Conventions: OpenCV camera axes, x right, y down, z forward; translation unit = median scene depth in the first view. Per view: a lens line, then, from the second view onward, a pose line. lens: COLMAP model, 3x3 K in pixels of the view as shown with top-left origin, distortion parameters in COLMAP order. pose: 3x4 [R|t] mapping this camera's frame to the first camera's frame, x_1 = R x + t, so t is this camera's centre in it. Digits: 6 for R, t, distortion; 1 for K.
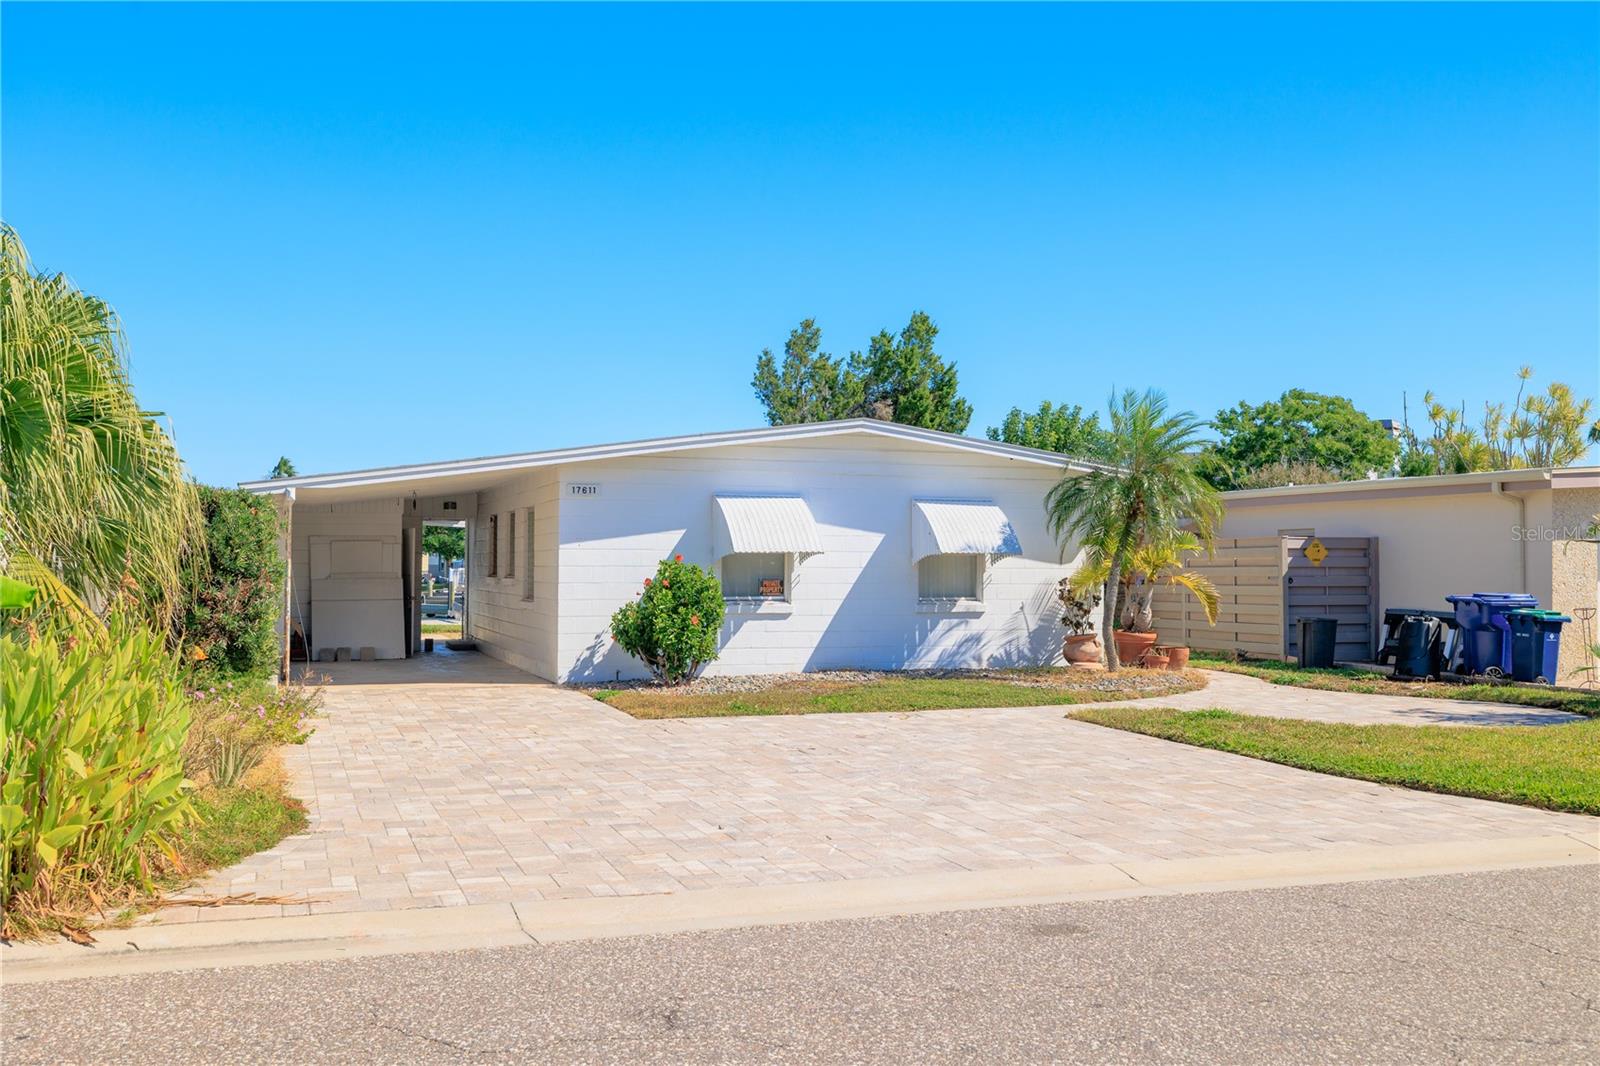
lens RADIAL K [[1586.6, 0, 800.0], [0, 1586.6, 533.0], [0, 0, 1]] dist [0.001249, -0.007276]
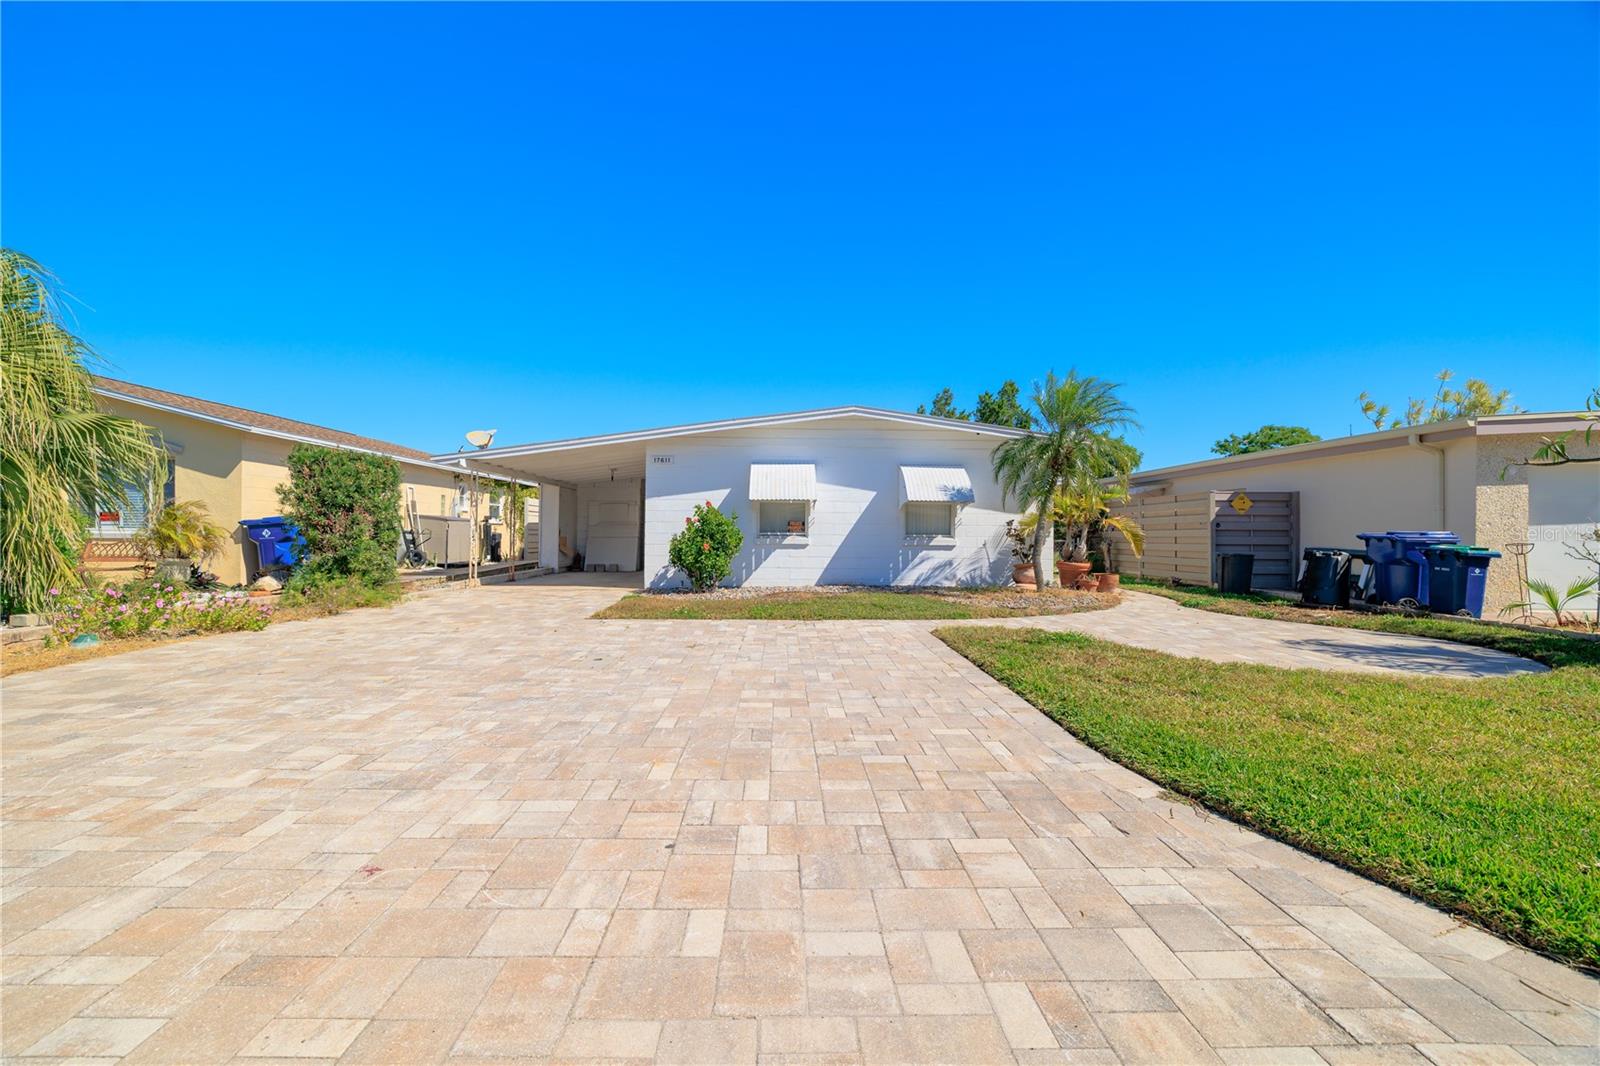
lens RADIAL K [[683.8, 0, 800.0], [0, 683.8, 533.0], [0, 0, 1]] dist [0.001348, -0.000038]
pose [[0.948423, 0.002965, -0.316994, 0.183726], [0.002146, 0.999873, 0.015773, 0.030299], [0.317000, -0.015640, 0.948296, 0.408510]]
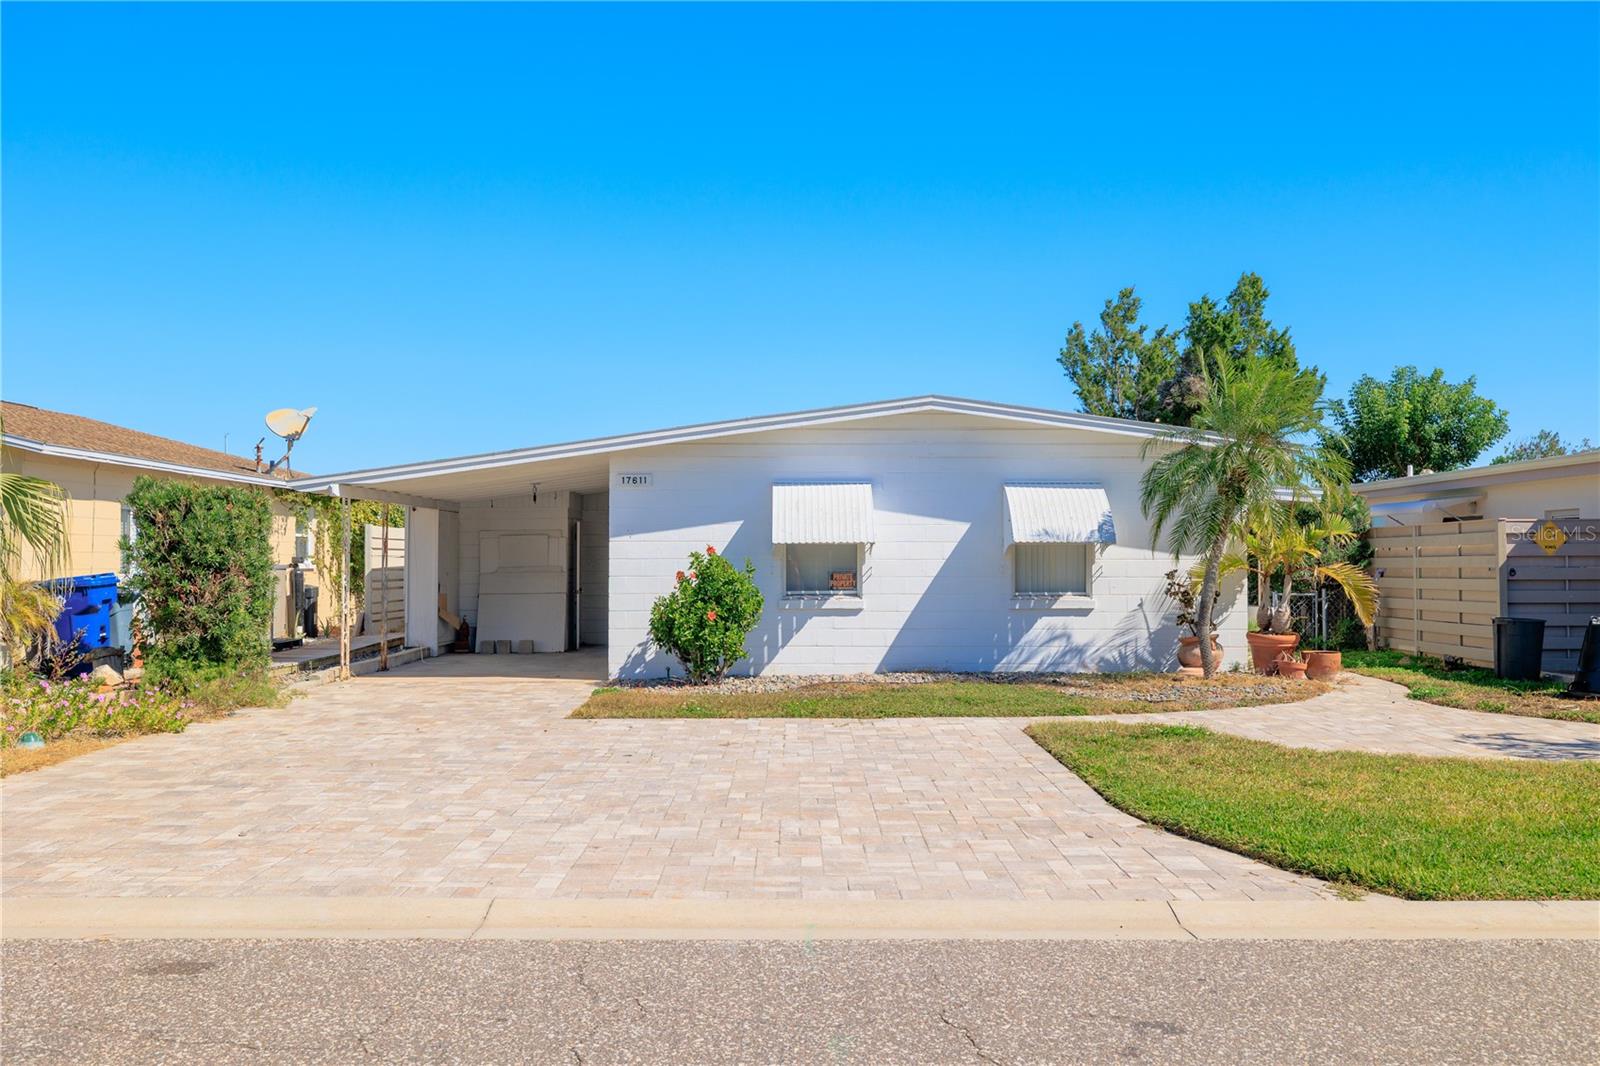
lens RADIAL K [[1632.3, 0, 800.0], [0, 1632.3, 533.0], [0, 0, 1]] dist [0.001080, 0.000901]
pose [[0.940798, -0.010368, -0.338809, 0.282082], [0.011927, 0.999926, 0.002521, 0.003478], [0.338758, -0.006413, 0.940852, 0.093951]]
